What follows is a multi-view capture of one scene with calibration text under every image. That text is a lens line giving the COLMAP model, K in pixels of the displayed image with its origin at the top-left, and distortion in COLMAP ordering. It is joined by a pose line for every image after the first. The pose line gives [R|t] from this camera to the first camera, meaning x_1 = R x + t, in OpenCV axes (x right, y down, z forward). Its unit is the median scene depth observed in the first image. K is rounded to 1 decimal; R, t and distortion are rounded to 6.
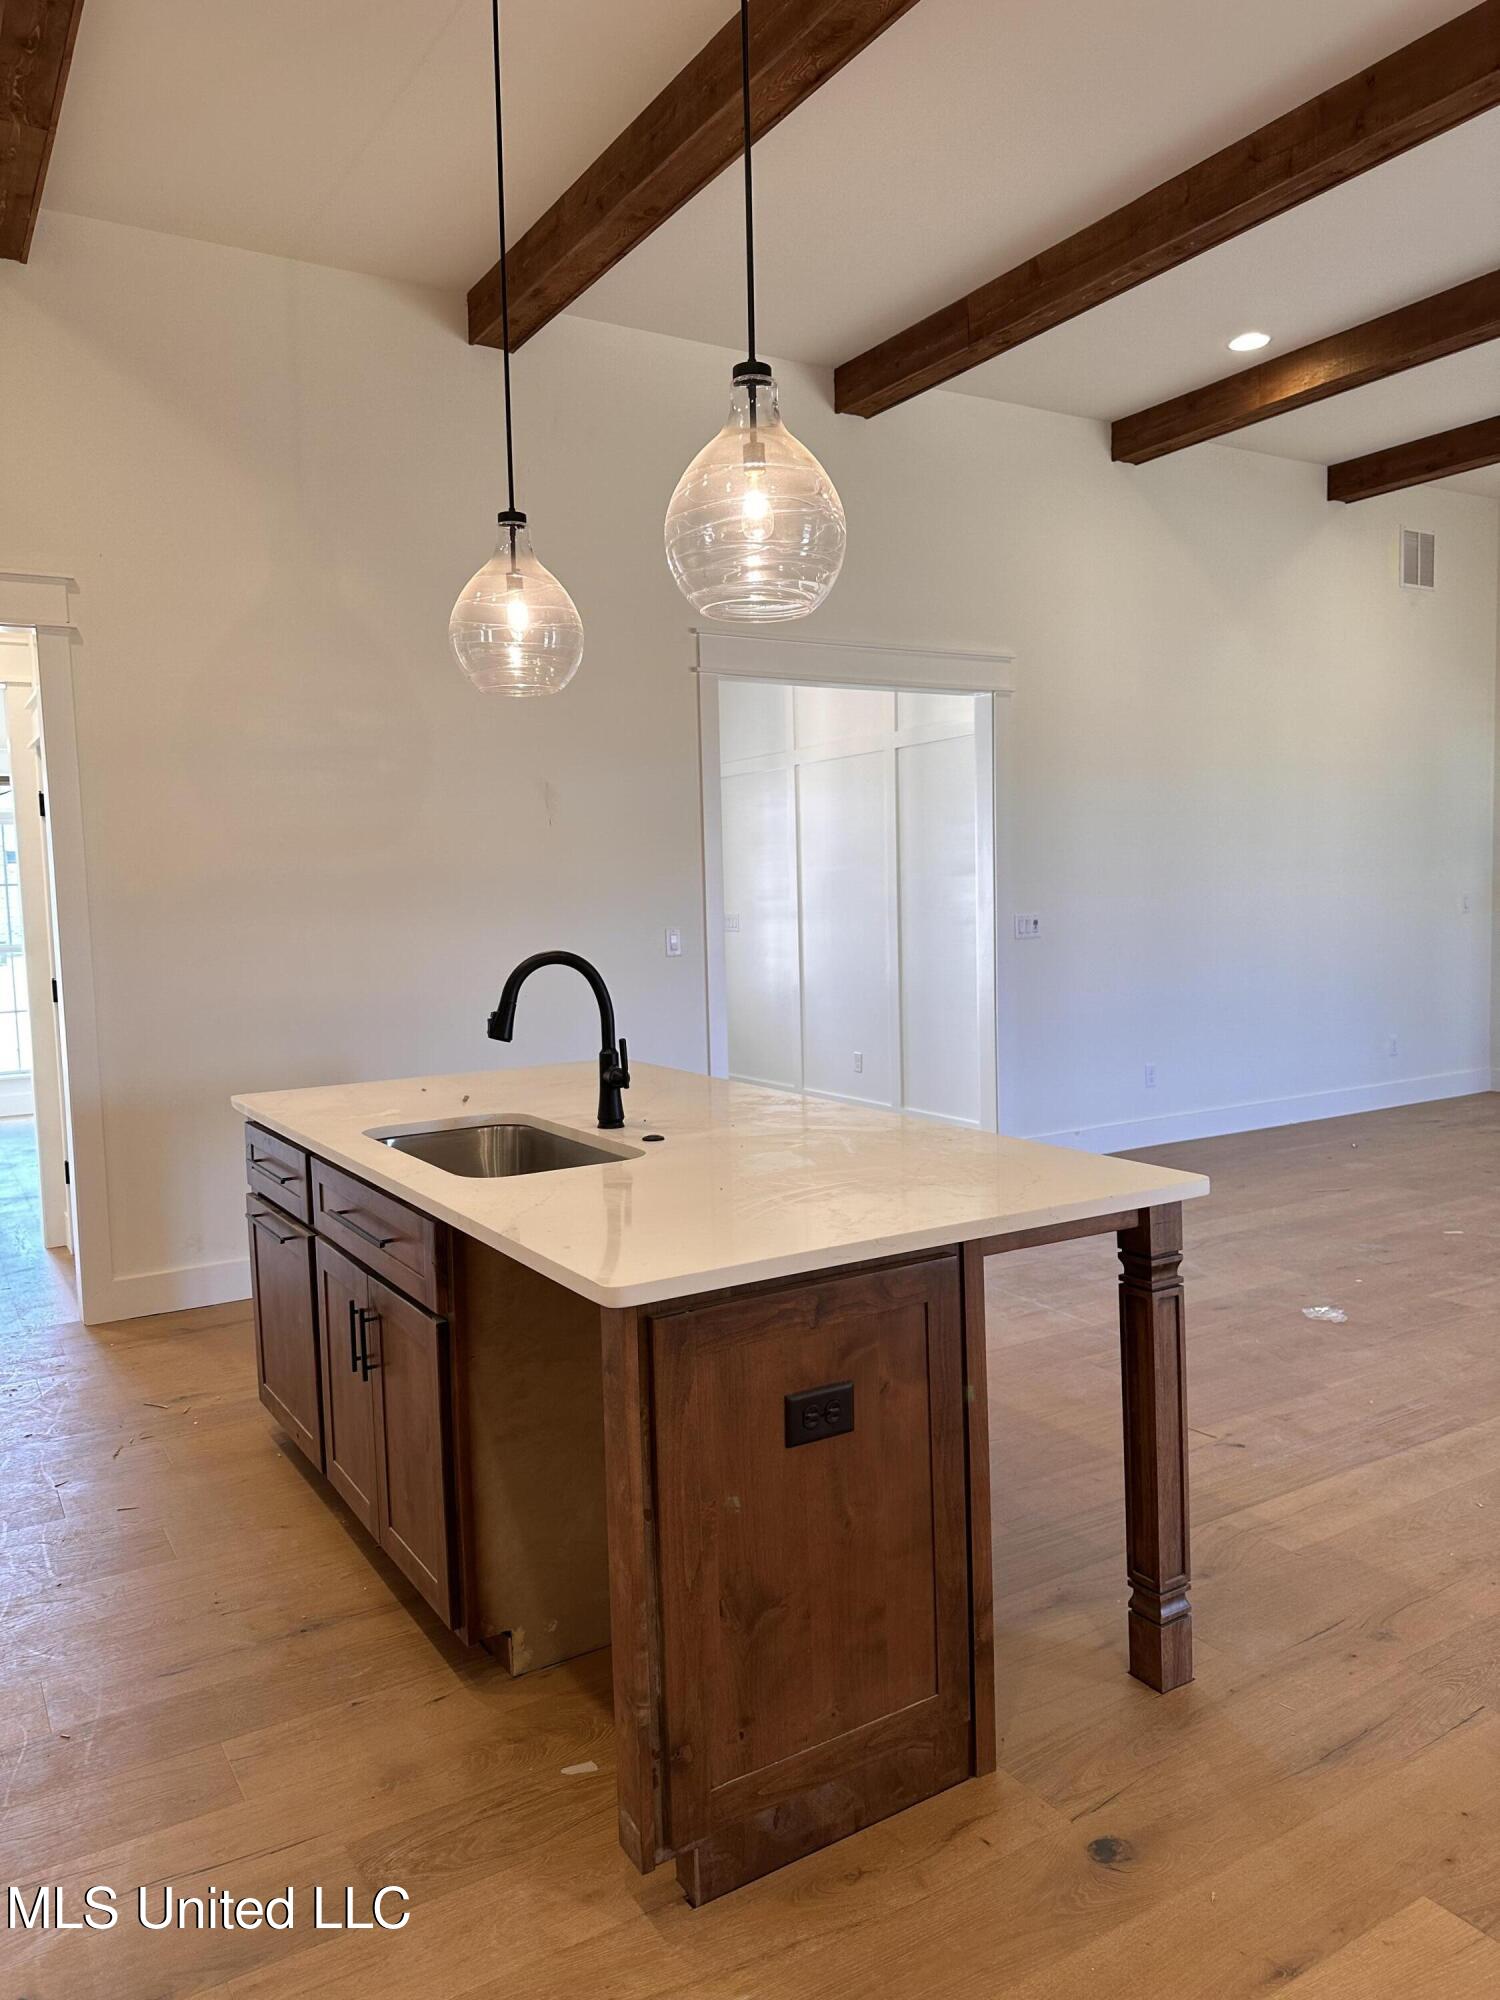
lens RADIAL K [[1408.7, 0, 750.0], [0, 1408.7, 1000.0], [0, 0, 1]] dist [0.117490, -0.095435]
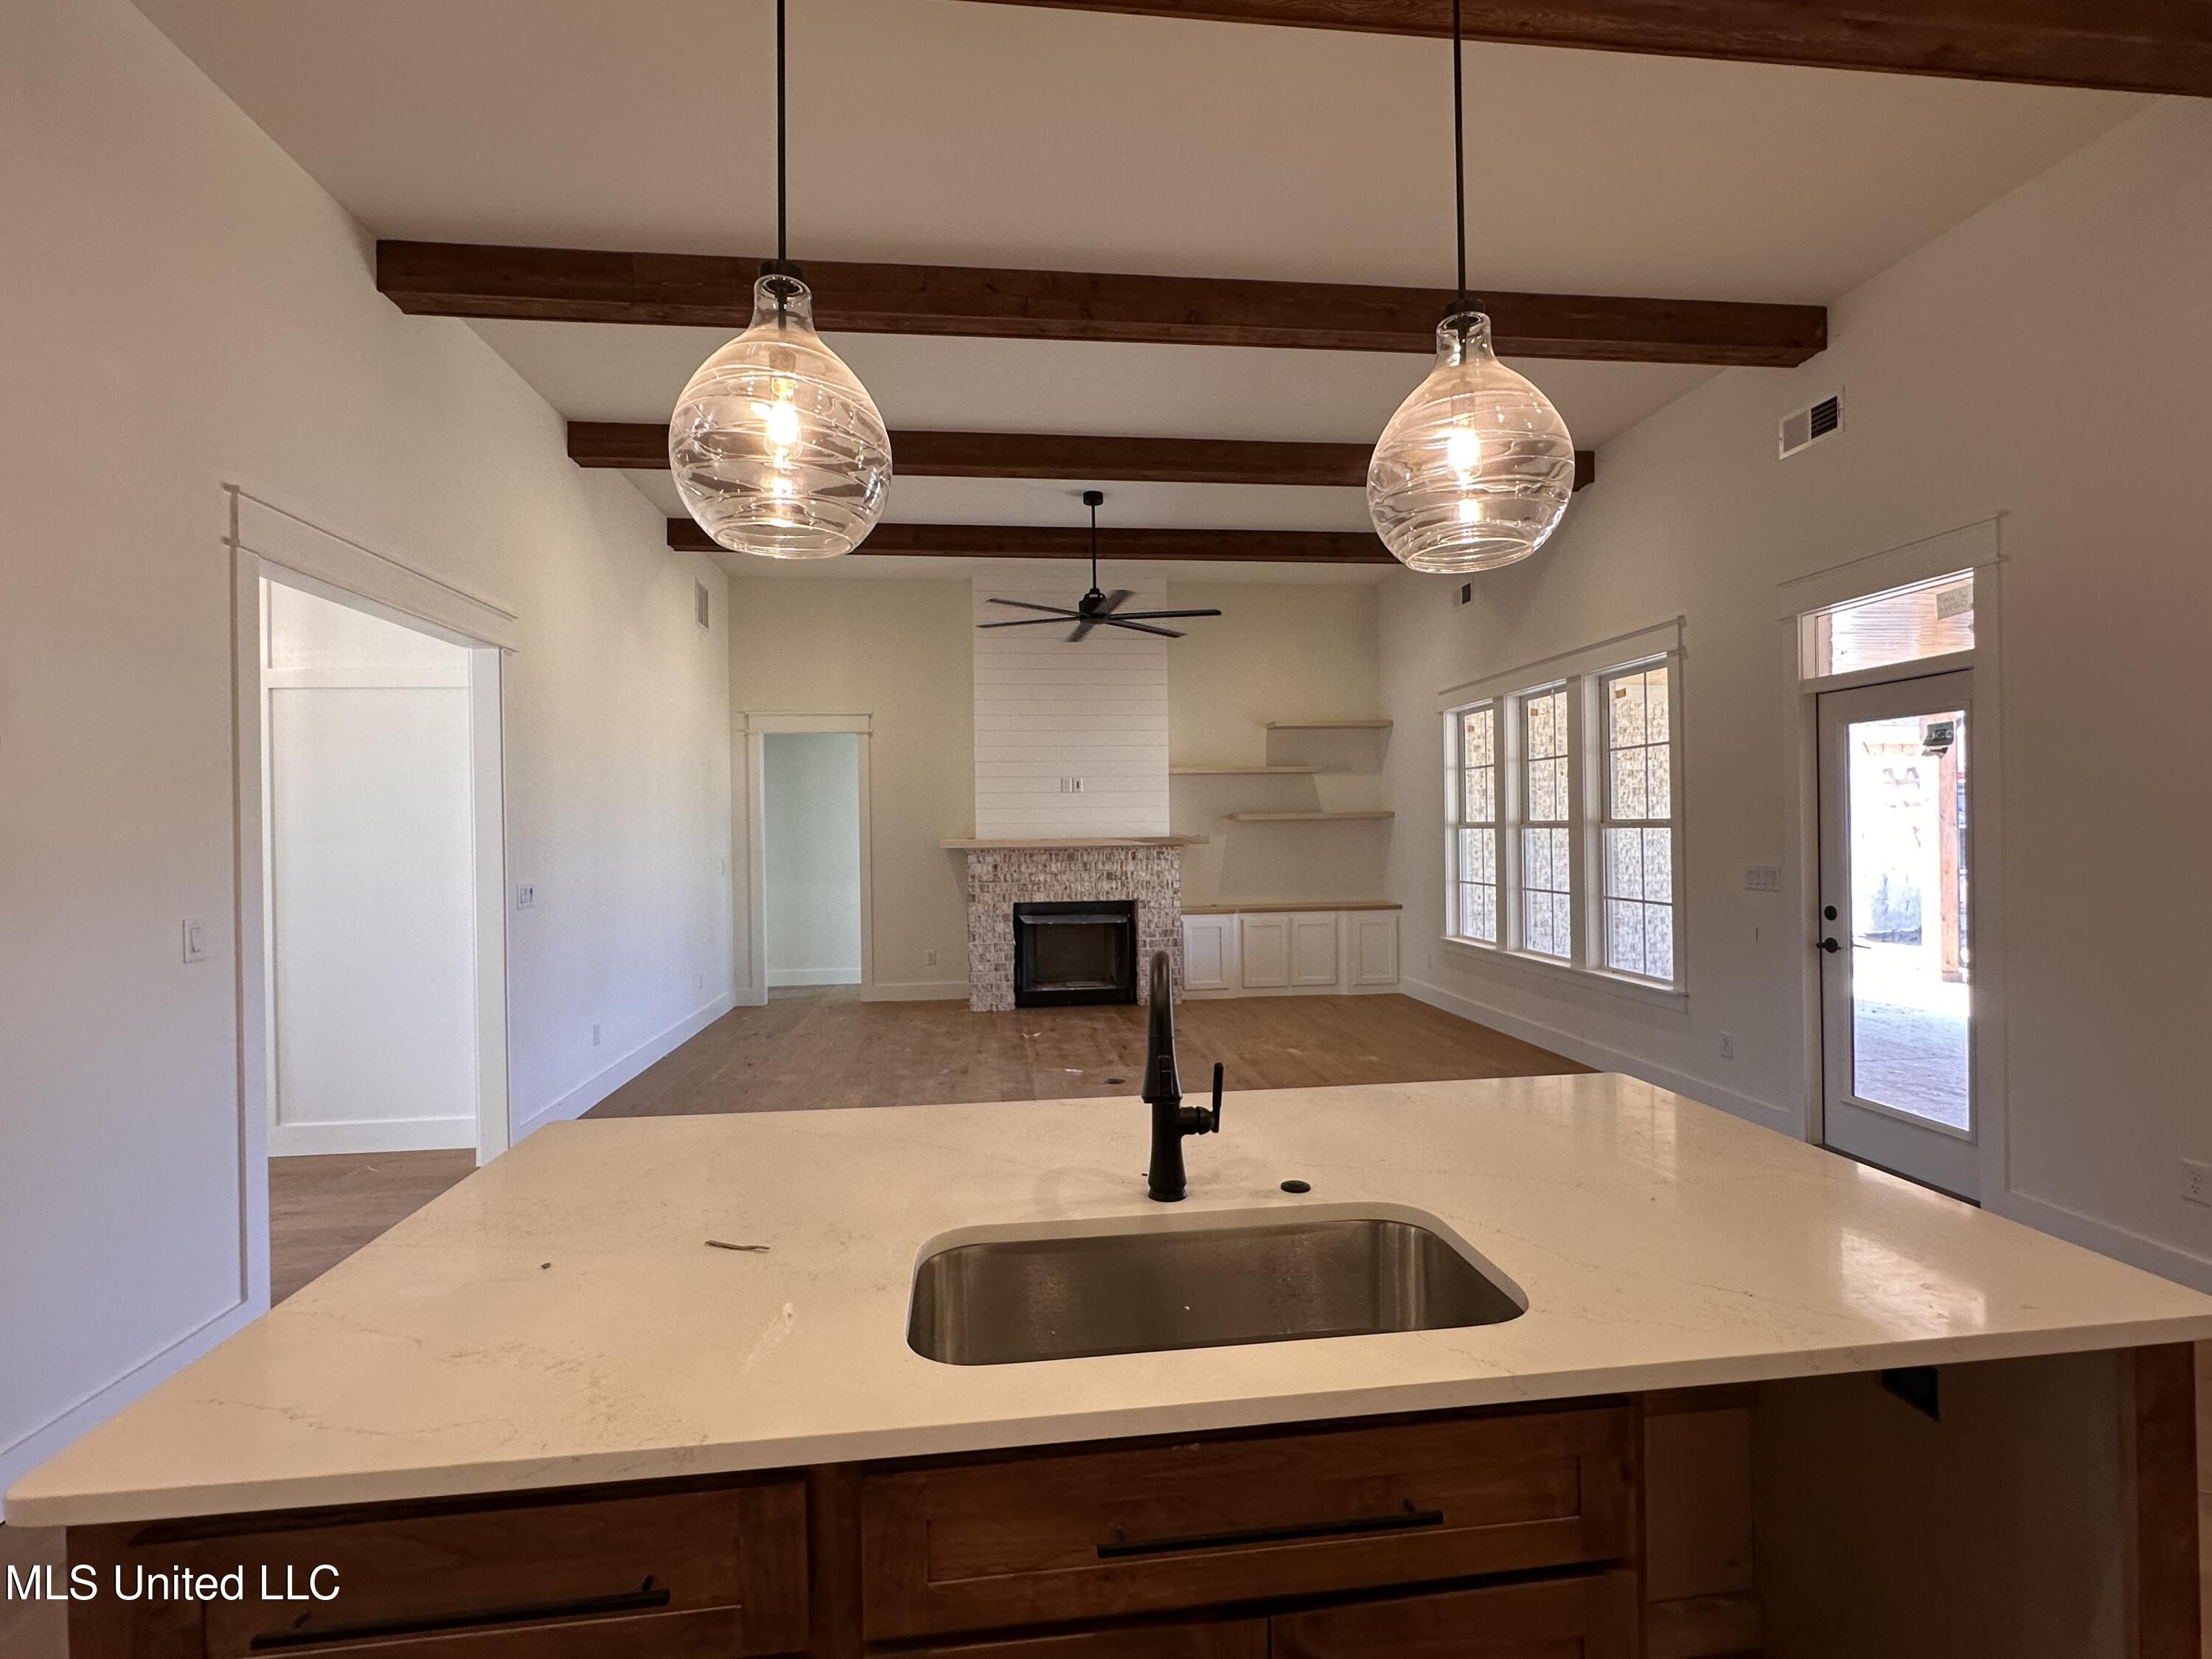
lens RADIAL K [[1038.6, 0, 1106.0], [0, 1038.6, 829.5], [0, 0, 1]] dist [-0.000711, -0.000048]
pose [[0.425505, 0.018723, 0.904762, -0.432237], [0.074335, 0.995684, -0.055563, -0.047759], [-0.901898, 0.090898, 0.422277, 0.575794]]
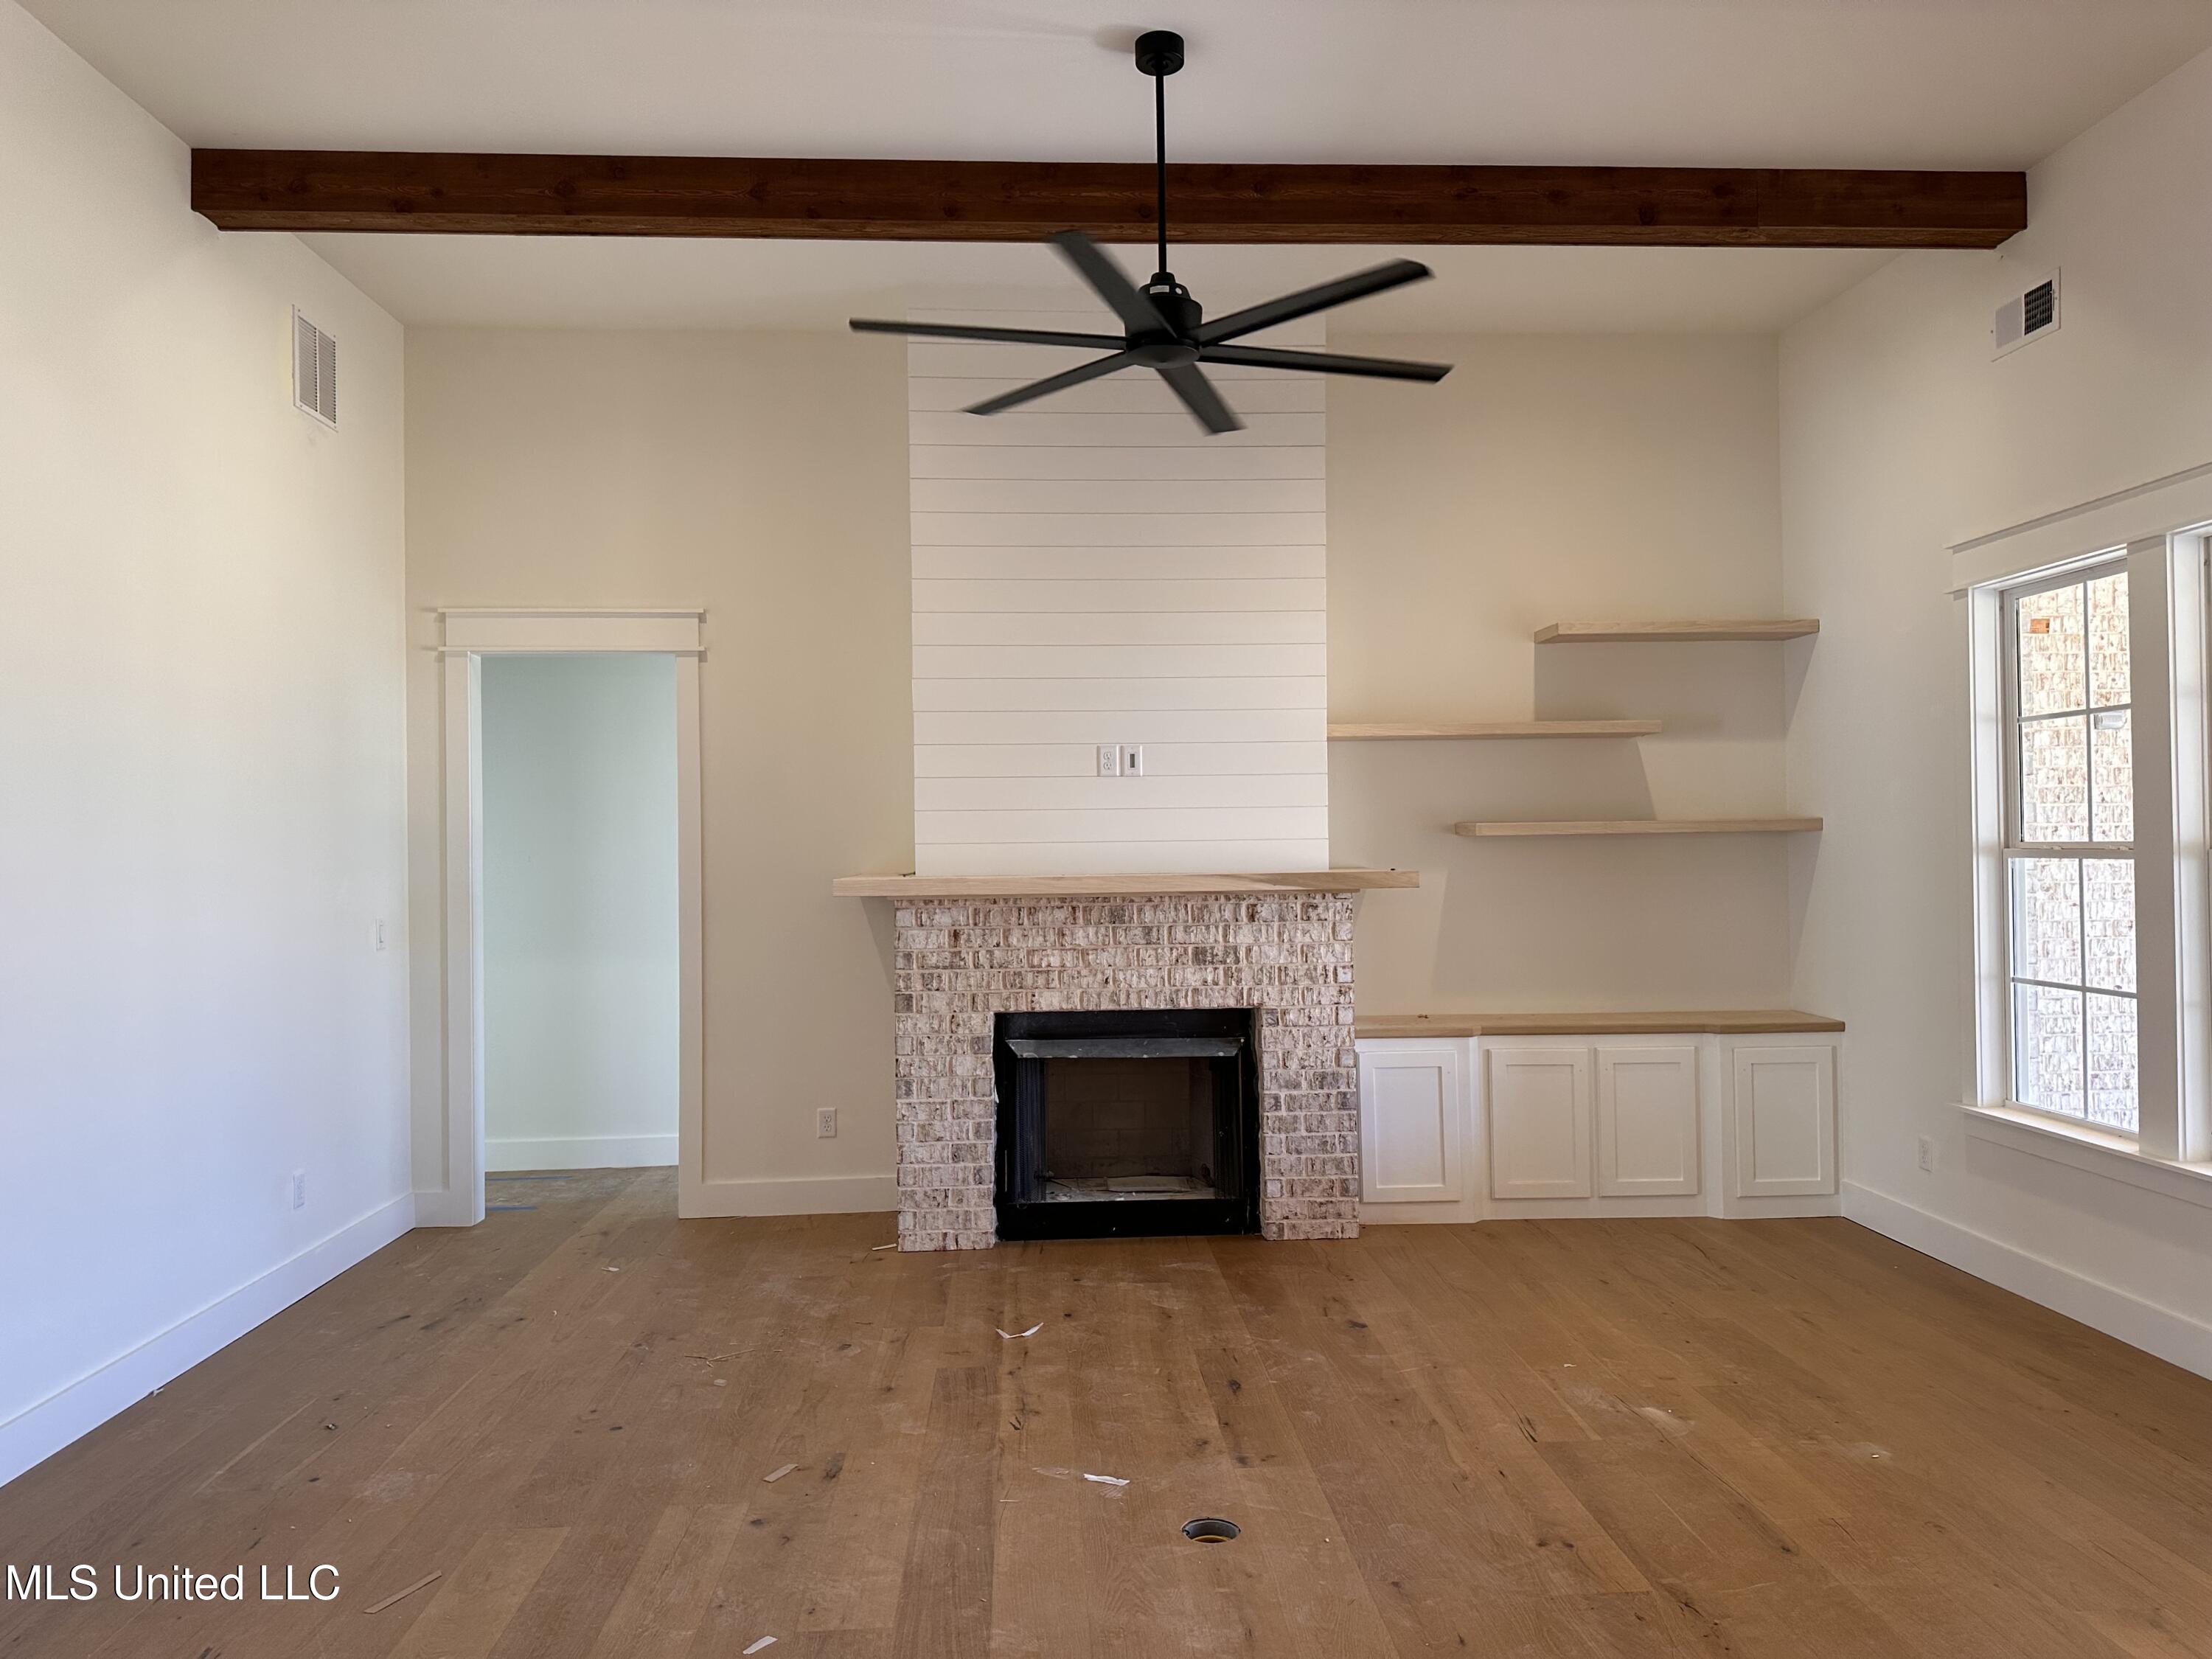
lens RADIAL K [[1558.0, 0, 1106.0], [0, 1558.0, 829.5], [0, 0, 1]] dist [0.117490, -0.095435]
pose [[0.479388, 0.028889, 0.877127, 0.078306], [0.069222, 0.995099, -0.070607, -0.086742], [-0.874869, 0.094565, 0.475039, 0.806081]]
